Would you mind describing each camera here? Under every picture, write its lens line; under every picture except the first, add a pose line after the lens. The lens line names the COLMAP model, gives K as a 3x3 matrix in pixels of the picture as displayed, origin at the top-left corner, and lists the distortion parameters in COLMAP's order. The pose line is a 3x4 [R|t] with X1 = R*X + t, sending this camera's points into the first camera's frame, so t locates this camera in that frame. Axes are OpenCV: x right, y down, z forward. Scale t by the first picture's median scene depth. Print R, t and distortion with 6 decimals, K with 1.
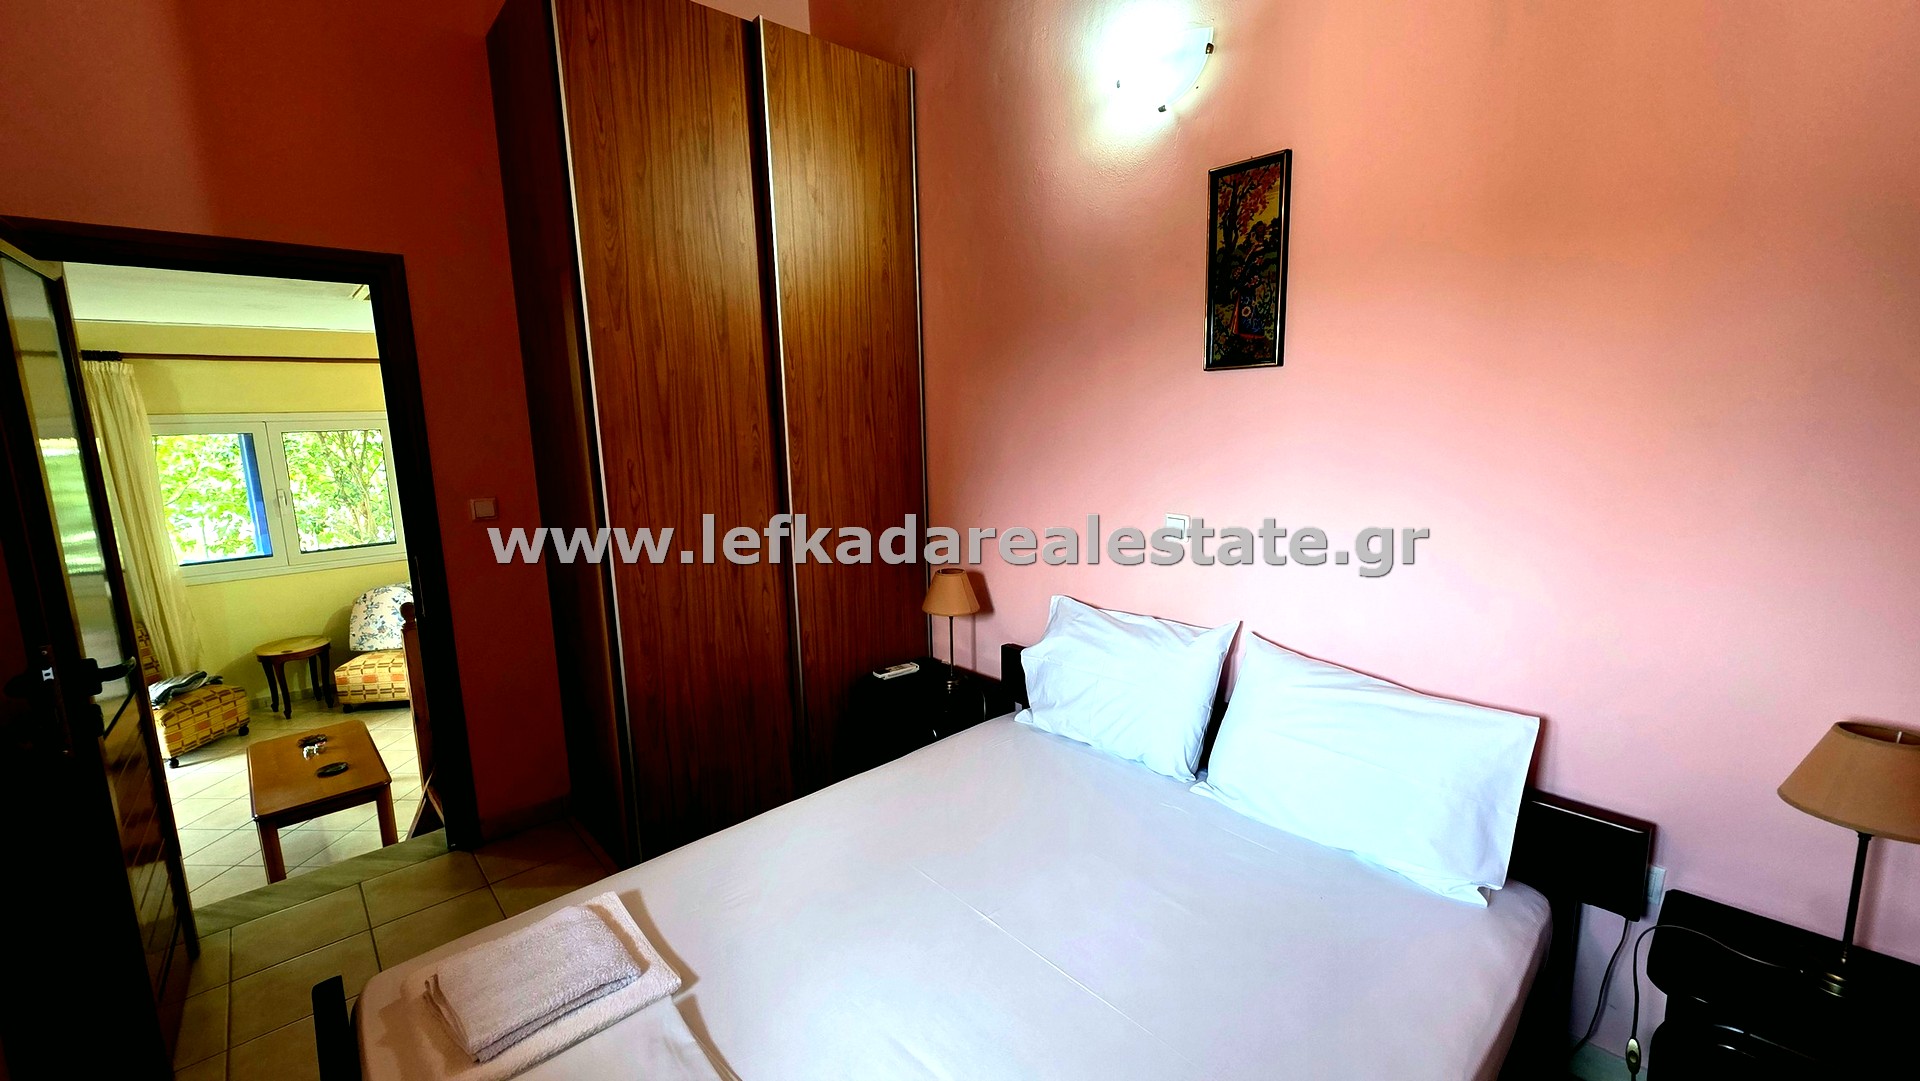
lens RADIAL K [[771.9, 0, 958.6], [0, 771.9, 538.4], [0, 0, 1]] dist [0.003433, 0.000606]
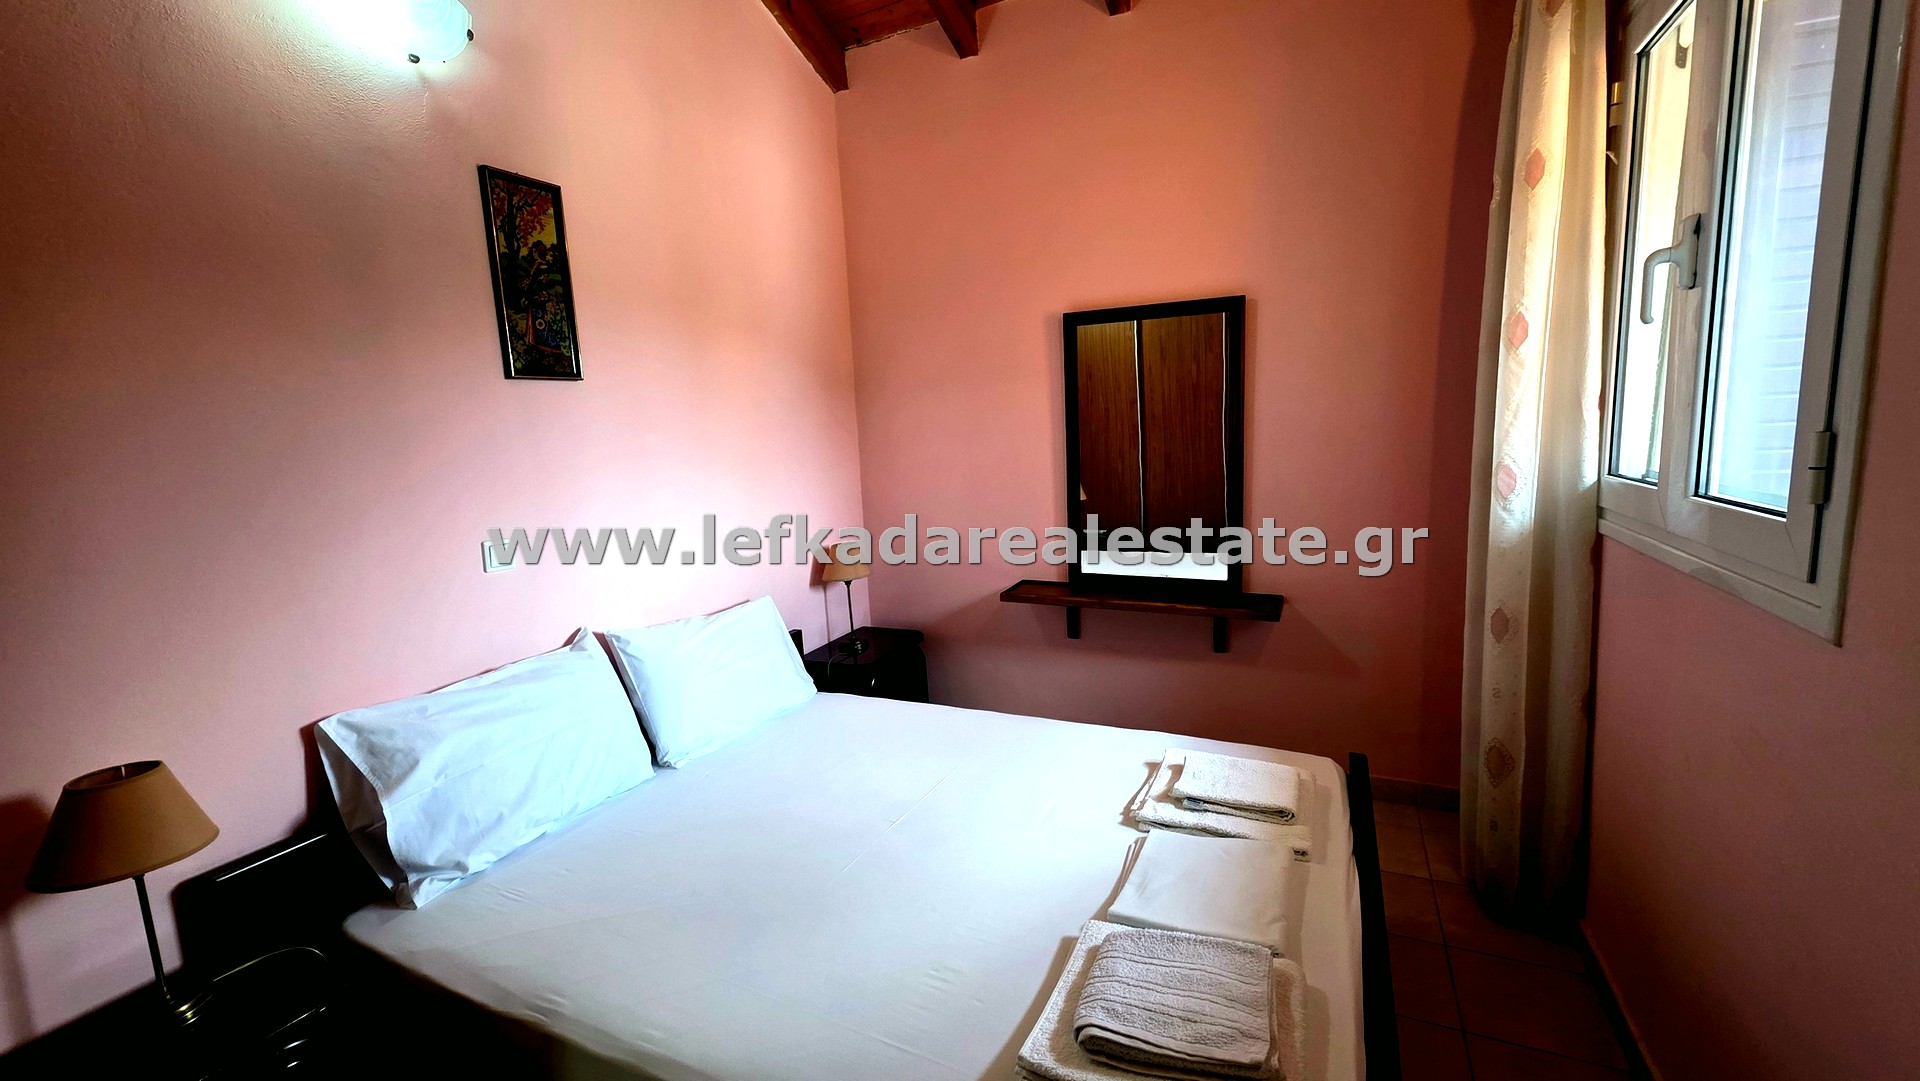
lens RADIAL K [[771.9, 0, 971.8], [0, 771.9, 536.7], [0, 0, 1]] dist [0.003433, 0.000606]
pose [[-0.382109, -0.088091, 0.919909, -0.881570], [0.210941, 0.960852, 0.179632, -0.095860], [-0.899720, 0.262686, -0.348568, 1.003701]]
